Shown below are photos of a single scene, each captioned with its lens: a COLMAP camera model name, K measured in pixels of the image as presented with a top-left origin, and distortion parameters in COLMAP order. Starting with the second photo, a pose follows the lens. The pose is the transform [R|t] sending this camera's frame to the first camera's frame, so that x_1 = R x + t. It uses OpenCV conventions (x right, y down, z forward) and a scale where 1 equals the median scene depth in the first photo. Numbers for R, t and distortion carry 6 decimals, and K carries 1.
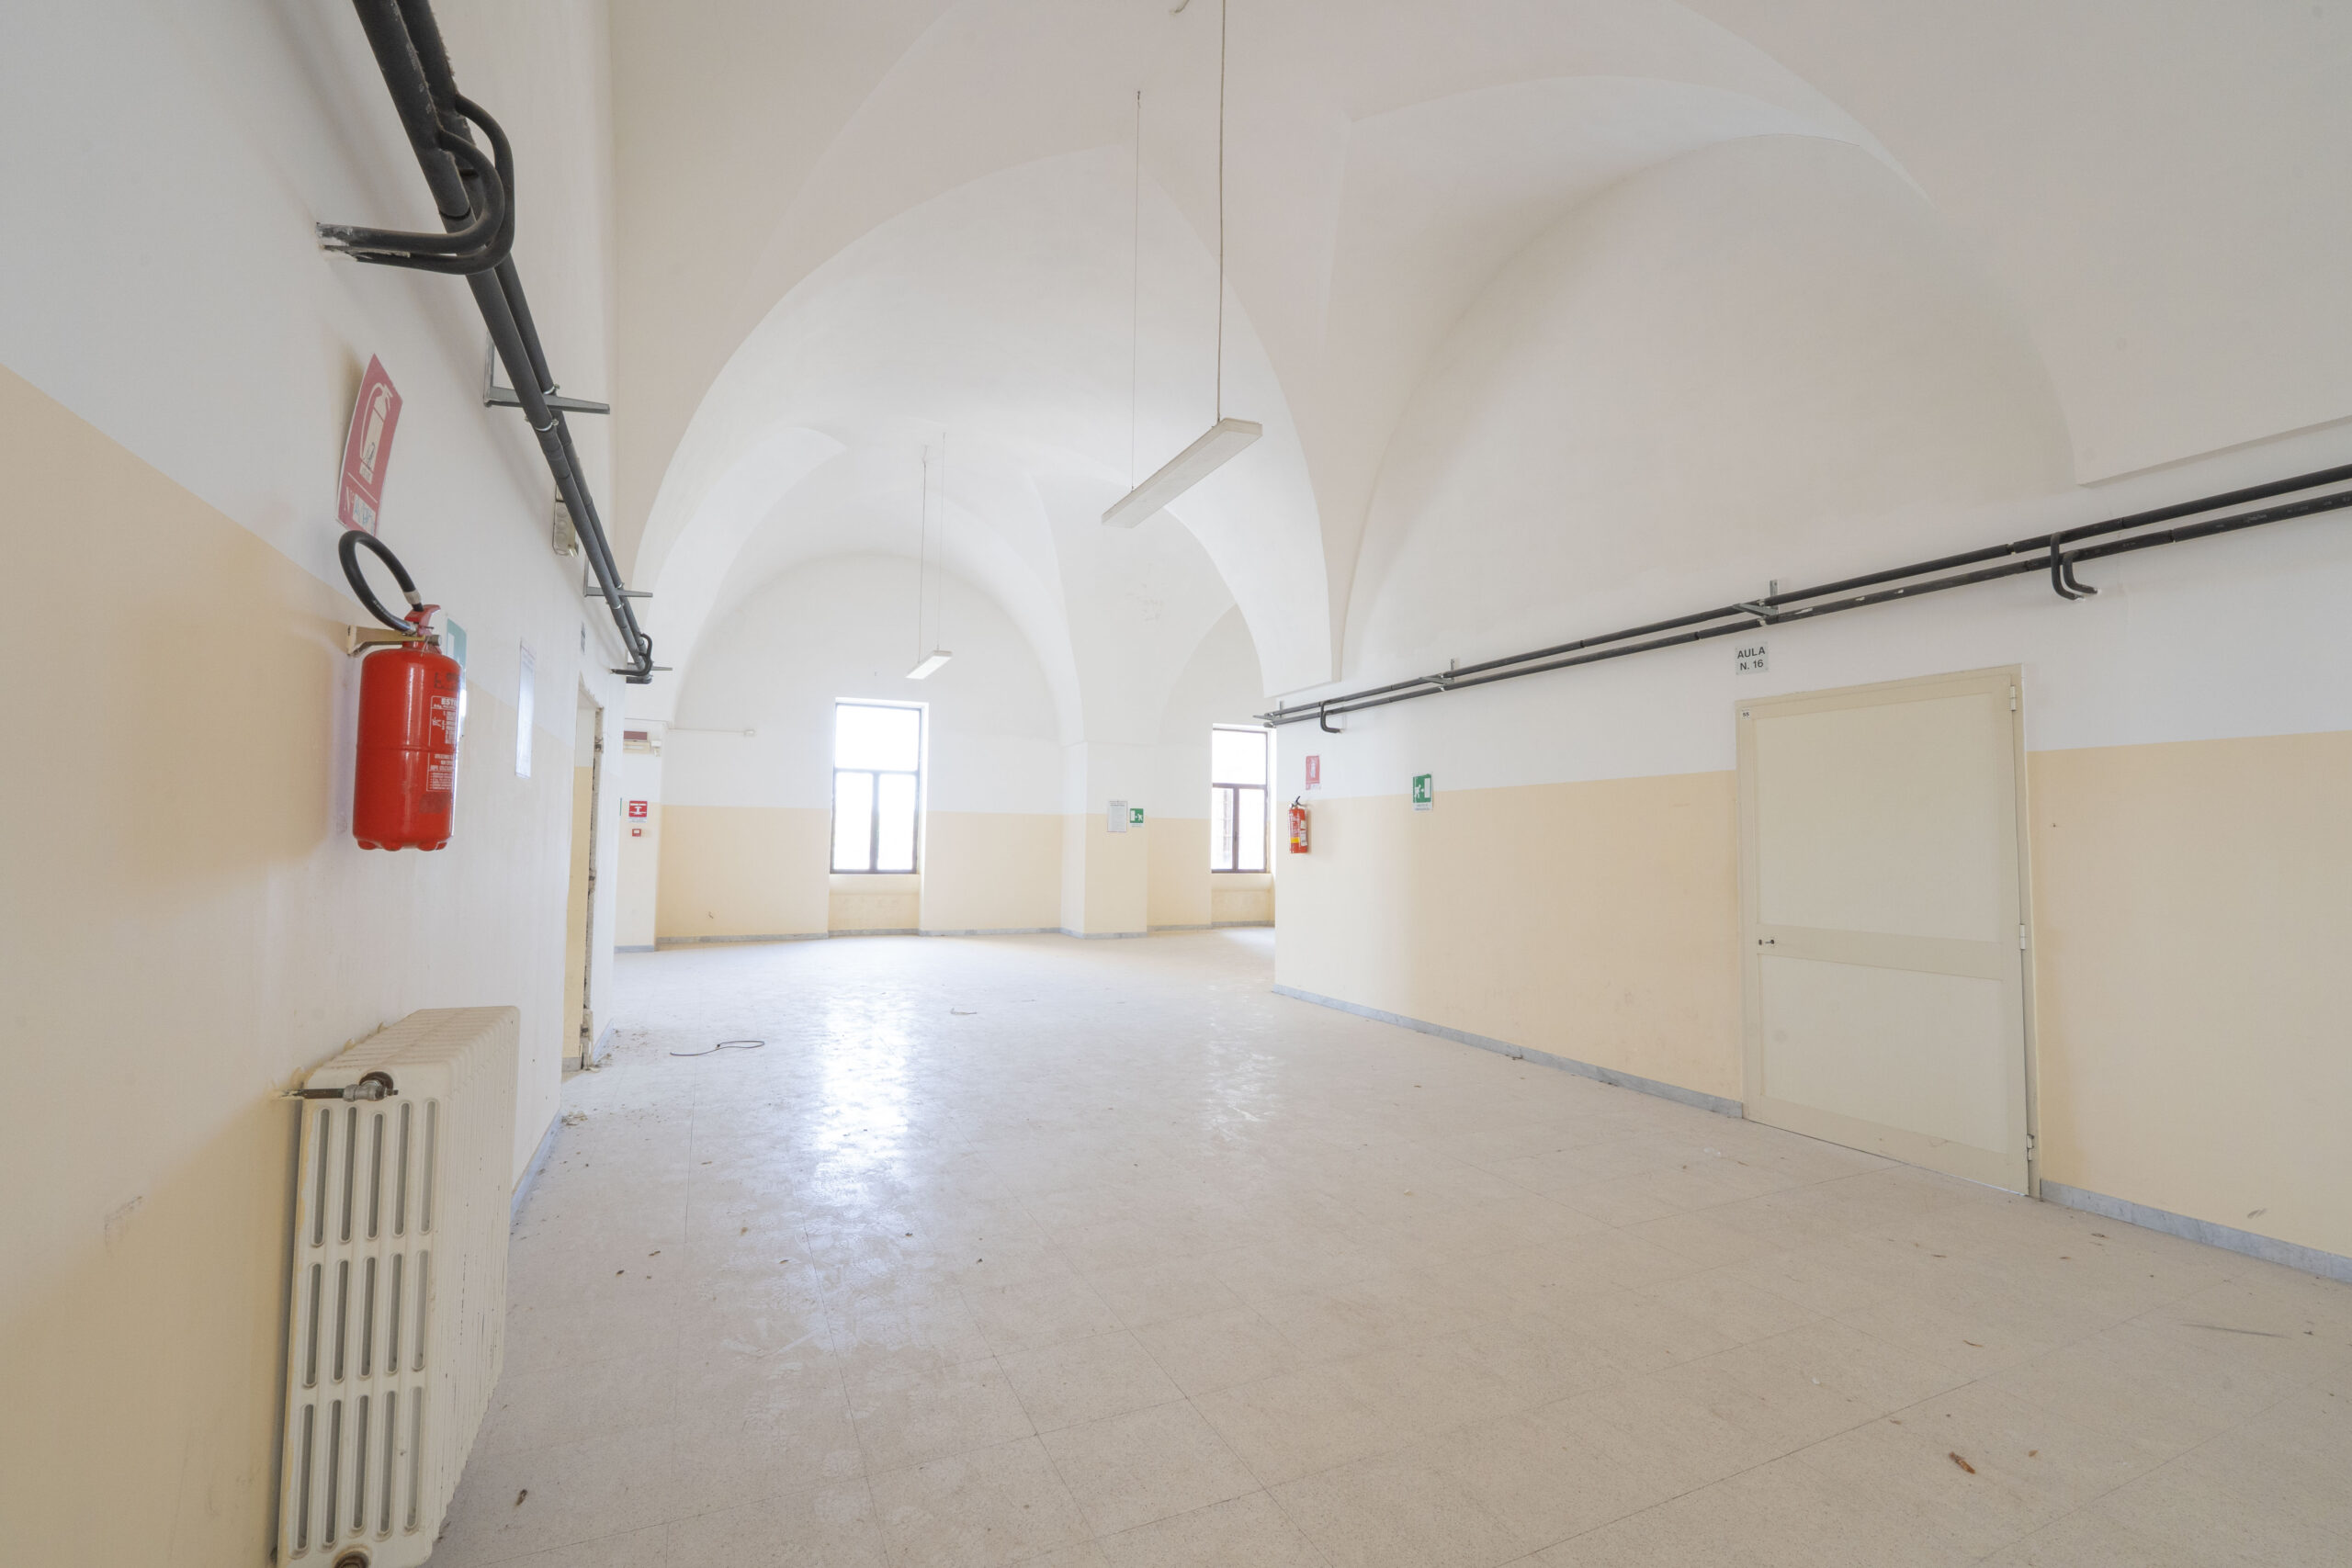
lens RADIAL K [[947.6, 0, 1176.0], [0, 947.6, 784.0], [0, 0, 1]] dist [-0.003083, -0.000571]
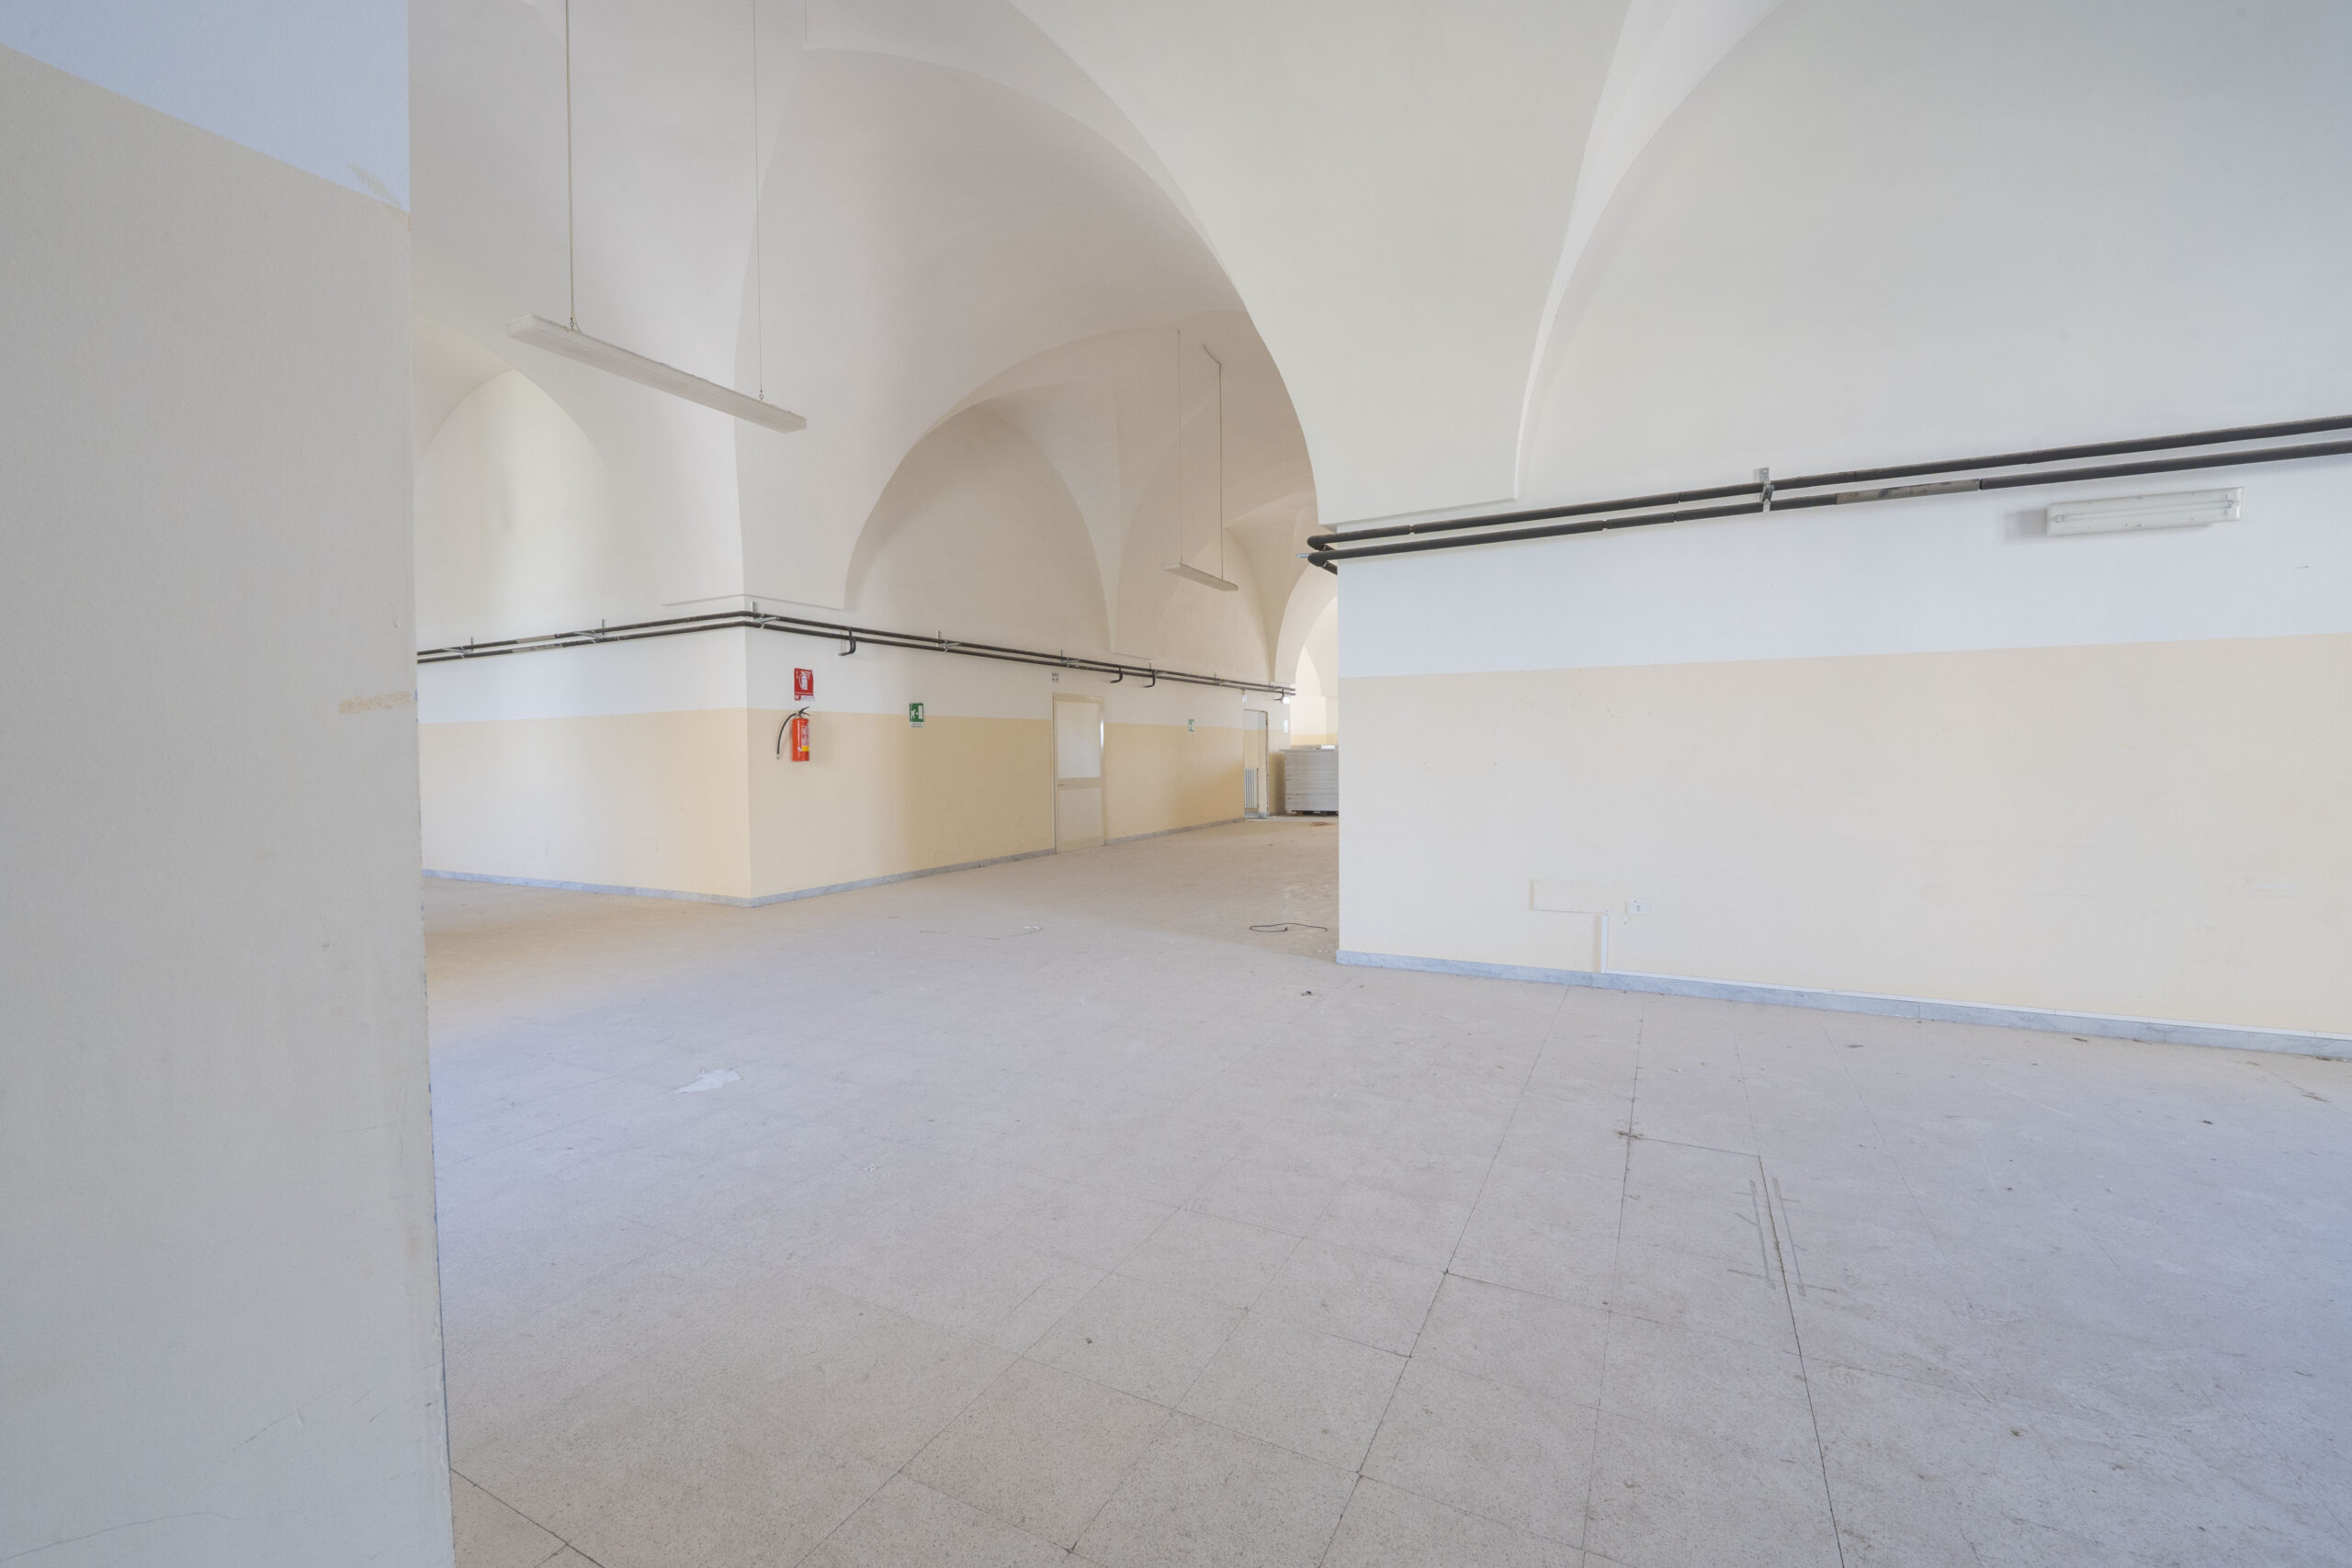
lens RADIAL K [[947.6, 0, 1176.0], [0, 947.6, 784.0], [0, 0, 1]] dist [-0.003083, -0.000571]
pose [[-0.593979, -0.025242, 0.804084, -1.118929], [-0.038434, 0.999257, 0.002978, 0.093125], [-0.803562, -0.029136, -0.594508, 1.507758]]
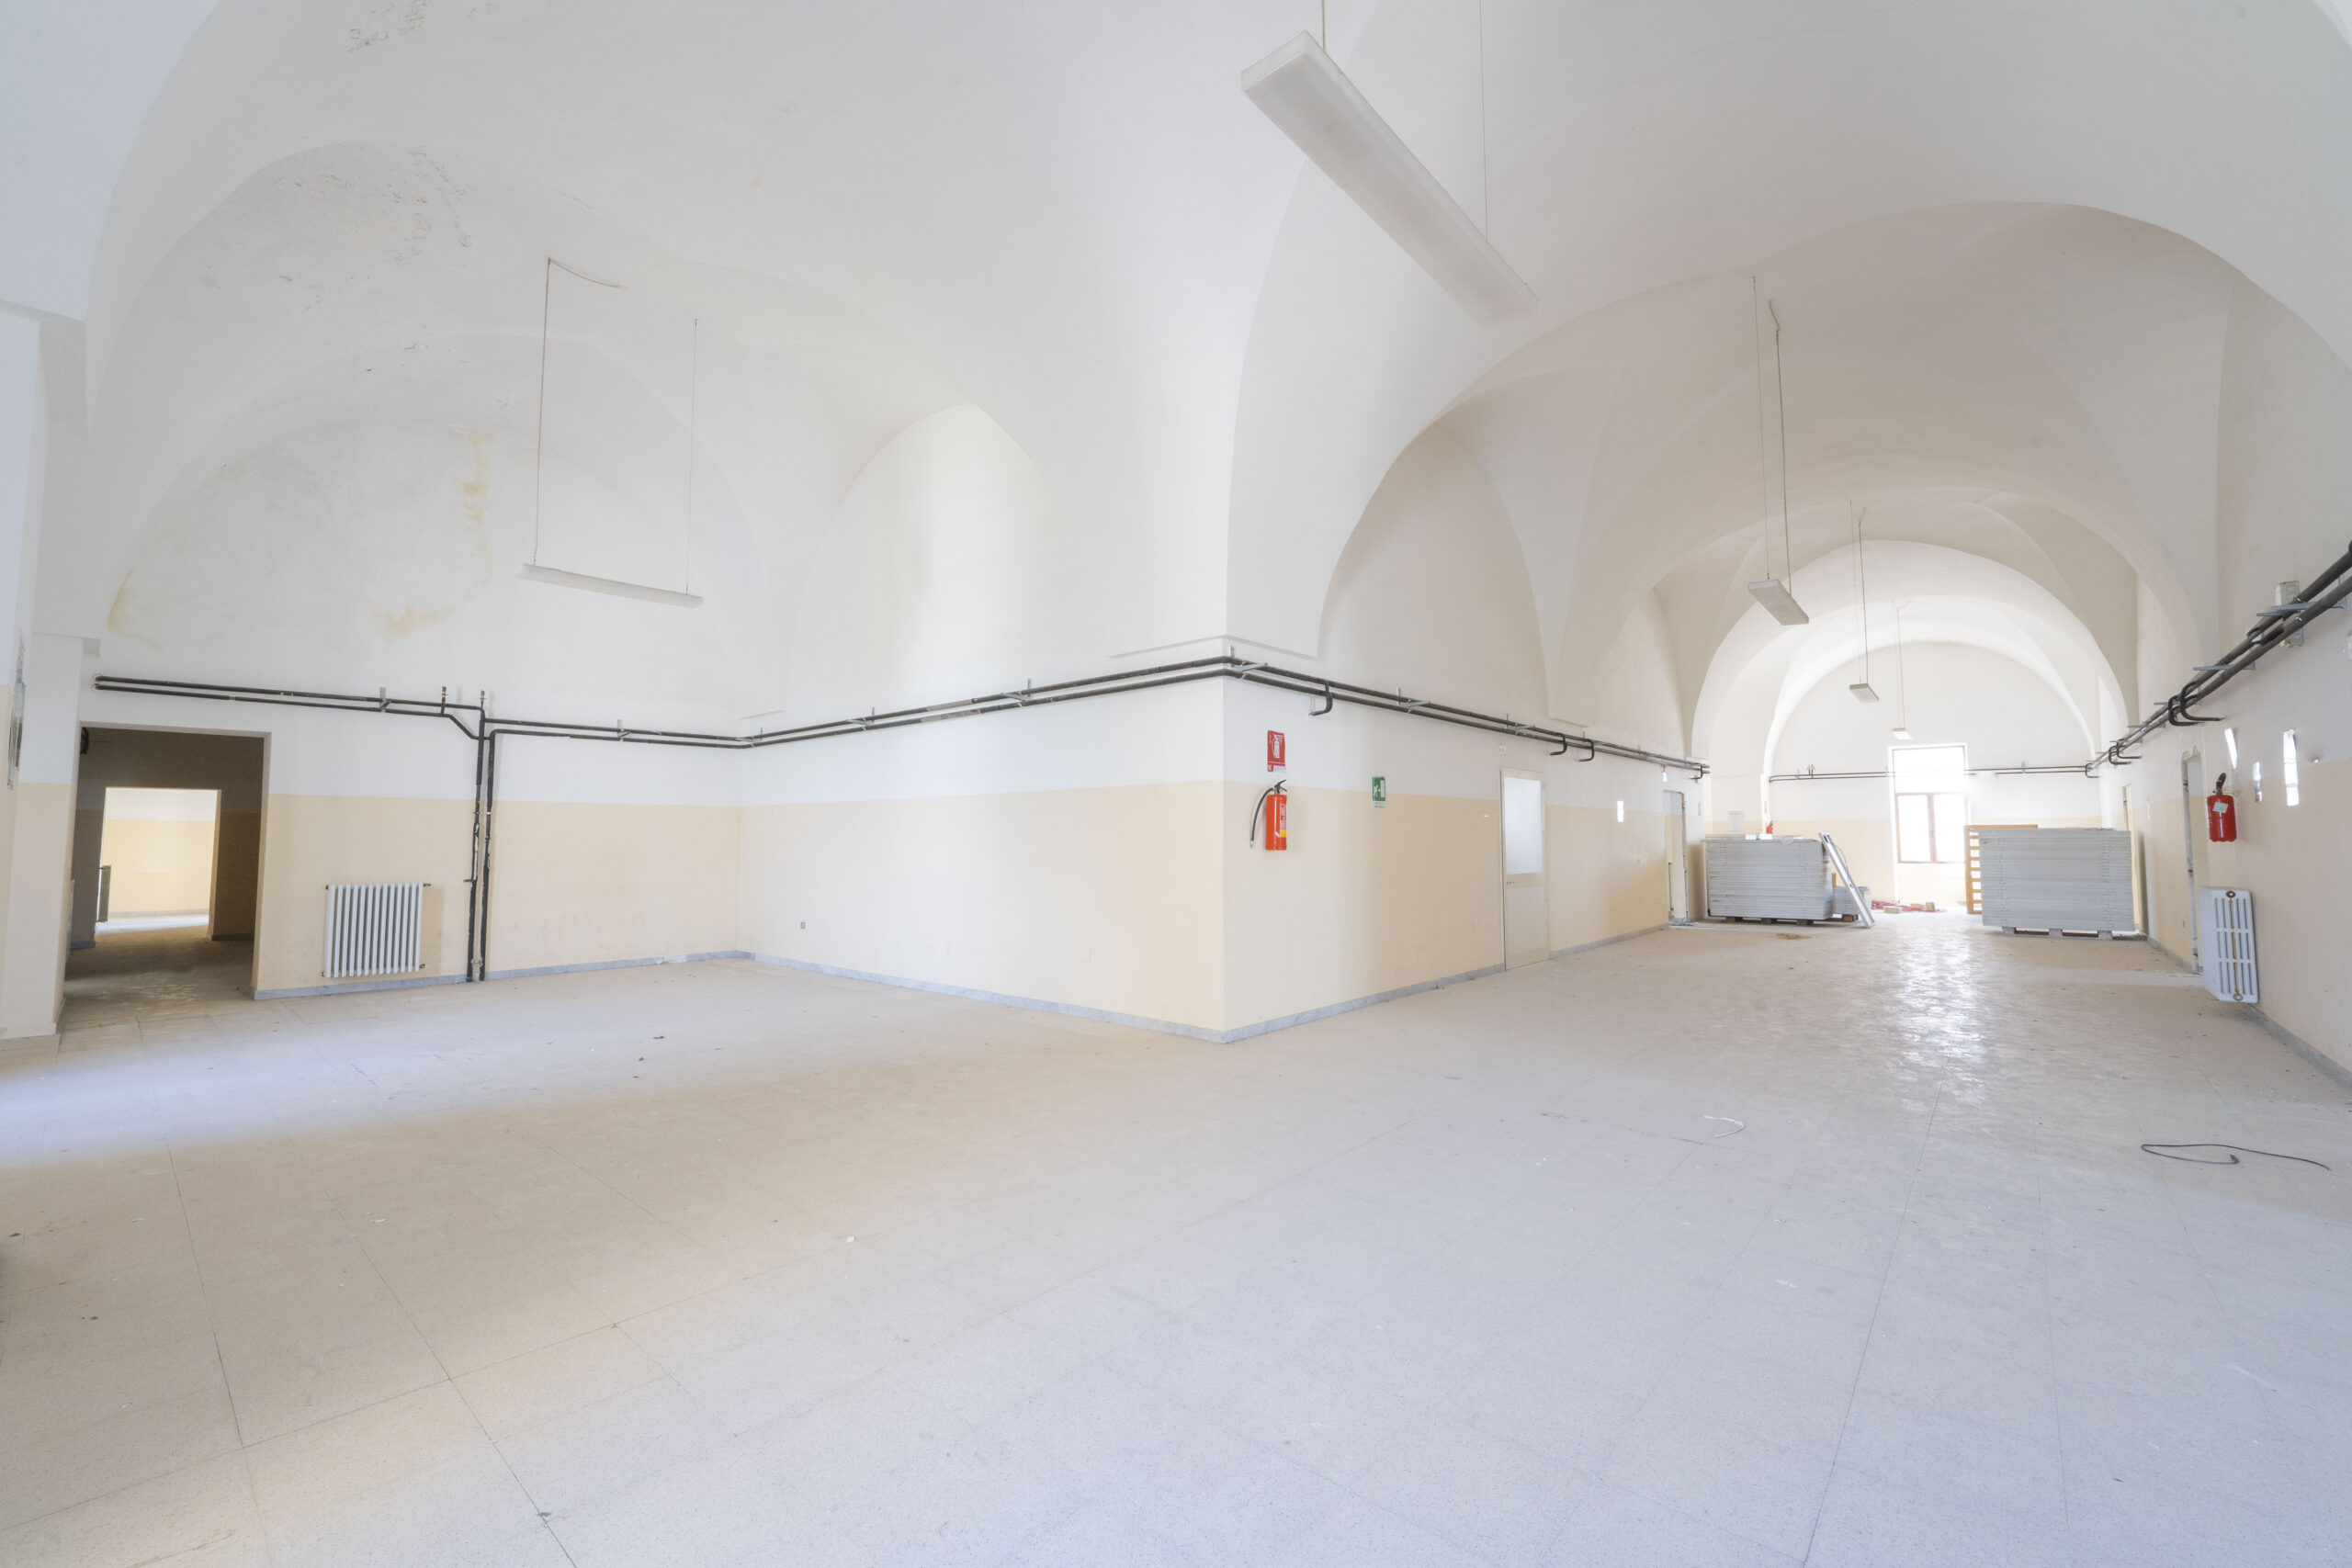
lens RADIAL K [[947.6, 0, 1176.0], [0, 947.6, 784.0], [0, 0, 1]] dist [-0.003083, -0.000571]
pose [[-0.389634, 0.050673, 0.919575, -0.679231], [-0.054343, 0.995480, -0.077881, 0.099197], [-0.919365, -0.080318, -0.385119, 1.630262]]
